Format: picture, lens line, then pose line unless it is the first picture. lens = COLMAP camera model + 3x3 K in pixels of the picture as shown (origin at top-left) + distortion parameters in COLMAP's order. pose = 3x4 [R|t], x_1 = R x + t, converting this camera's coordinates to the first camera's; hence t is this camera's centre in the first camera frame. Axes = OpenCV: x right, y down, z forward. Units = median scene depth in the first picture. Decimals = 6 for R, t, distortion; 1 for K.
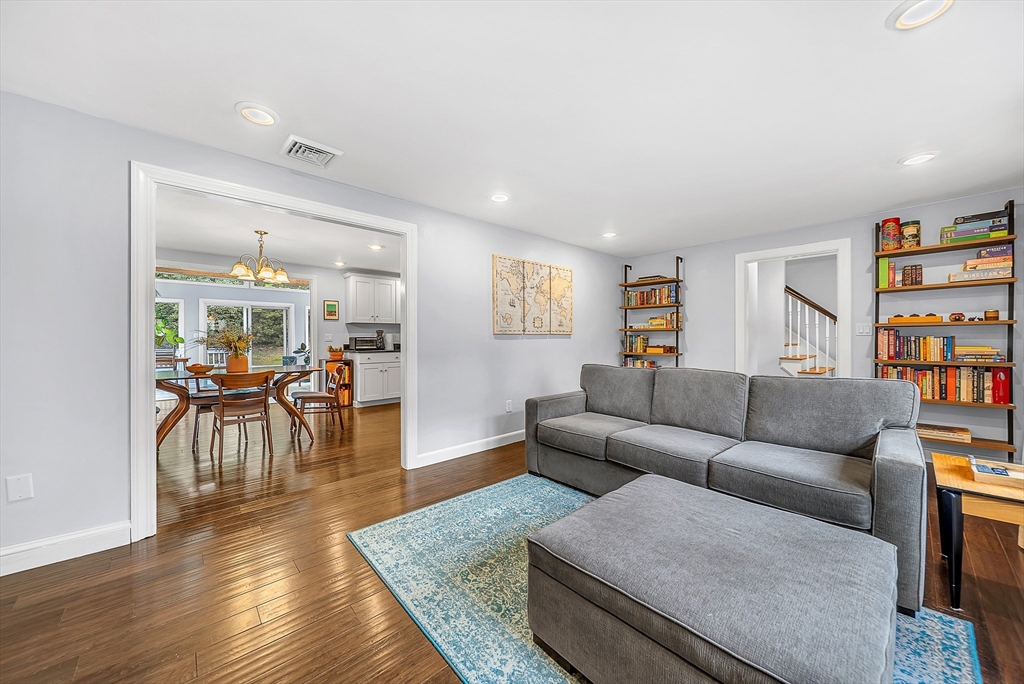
lens RADIAL K [[367.8, 0, 505.4], [0, 367.8, 342.5], [0, 0, 1]] dist [-0.001278, -0.000226]
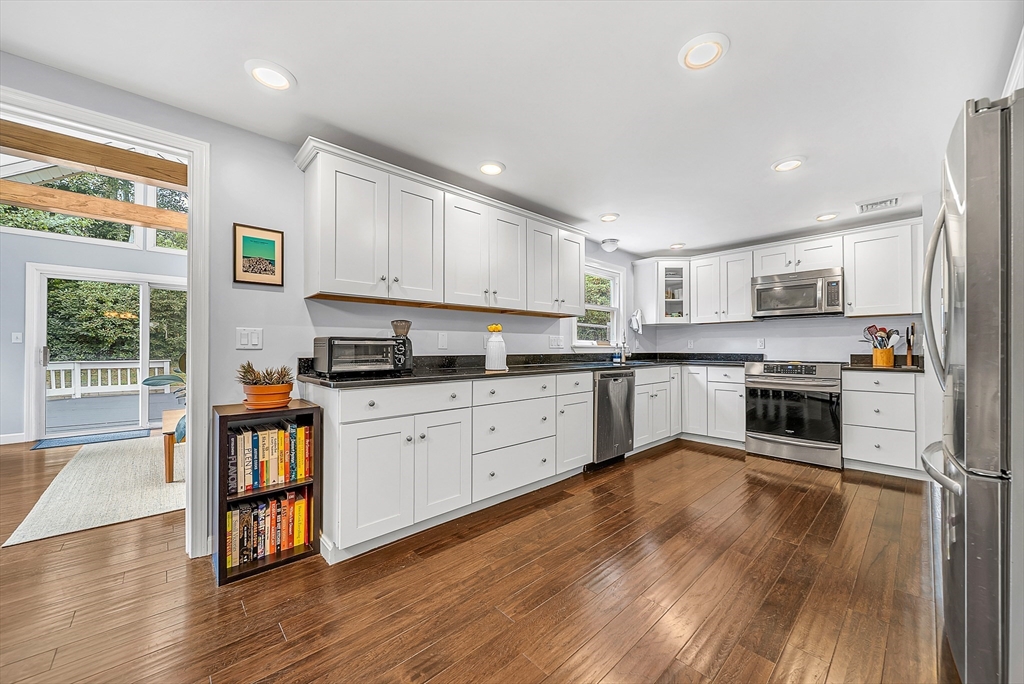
lens RADIAL K [[380.8, 0, 512.7], [0, 380.8, 344.6], [0, 0, 1]] dist [0.006633, -0.000085]
pose [[0.999860, 0.003997, 0.016234, -0.250999], [-0.003694, 0.999819, -0.018661, -0.001845], [-0.016306, 0.018598, 0.999694, 0.656010]]
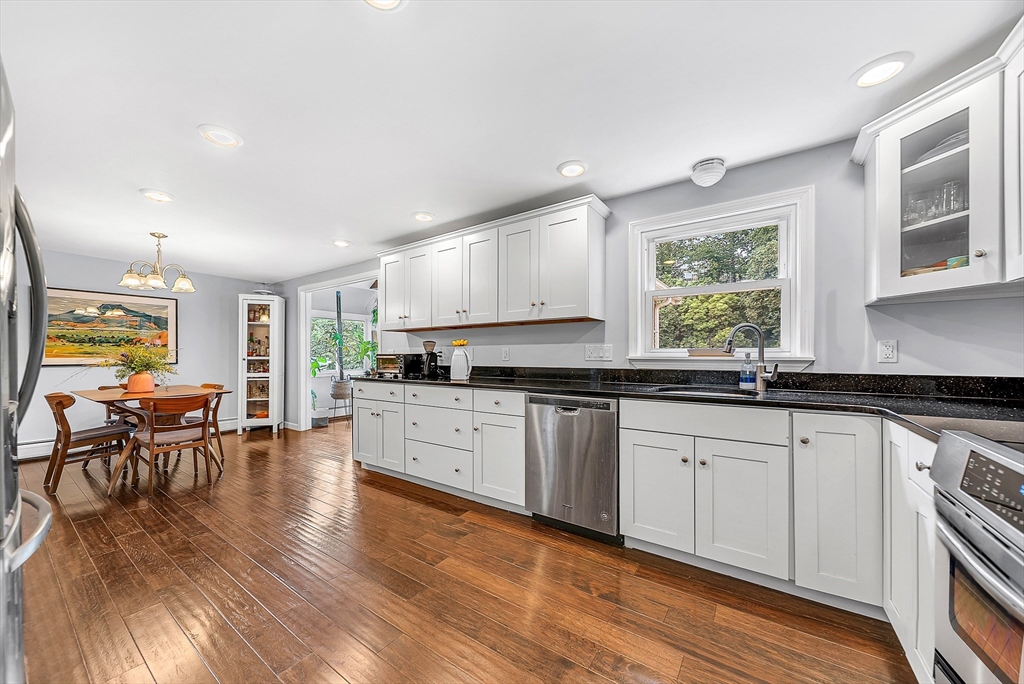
lens RADIAL K [[372.8, 0, 510.0], [0, 372.8, 355.9], [0, 0, 1]] dist [-0.001537, -0.000160]
pose [[0.221020, 0.003445, -0.975263, 0.254178], [-0.007694, 0.999969, 0.001789, -0.014177], [0.975239, 0.007109, 0.221040, 1.072328]]
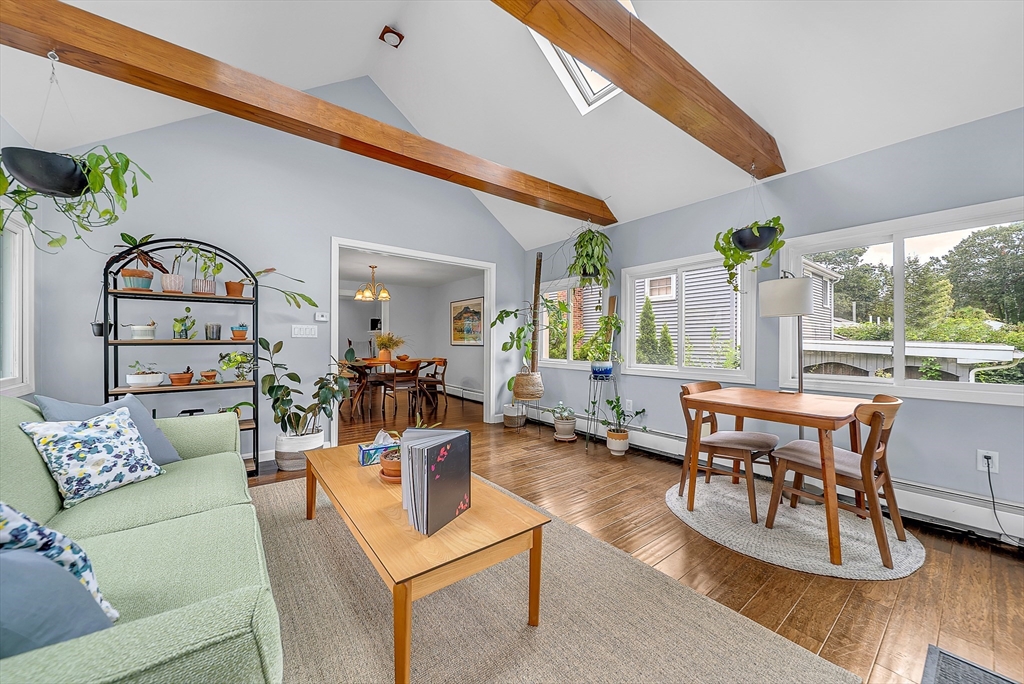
lens RADIAL K [[367.8, 0, 505.4], [0, 367.8, 342.5], [0, 0, 1]] dist [-0.001278, -0.000226]
pose [[-0.996681, -0.003242, 0.081346, -0.866581], [-0.002067, 0.999892, 0.014525, -0.014730], [-0.081384, 0.014309, -0.996580, 1.605836]]
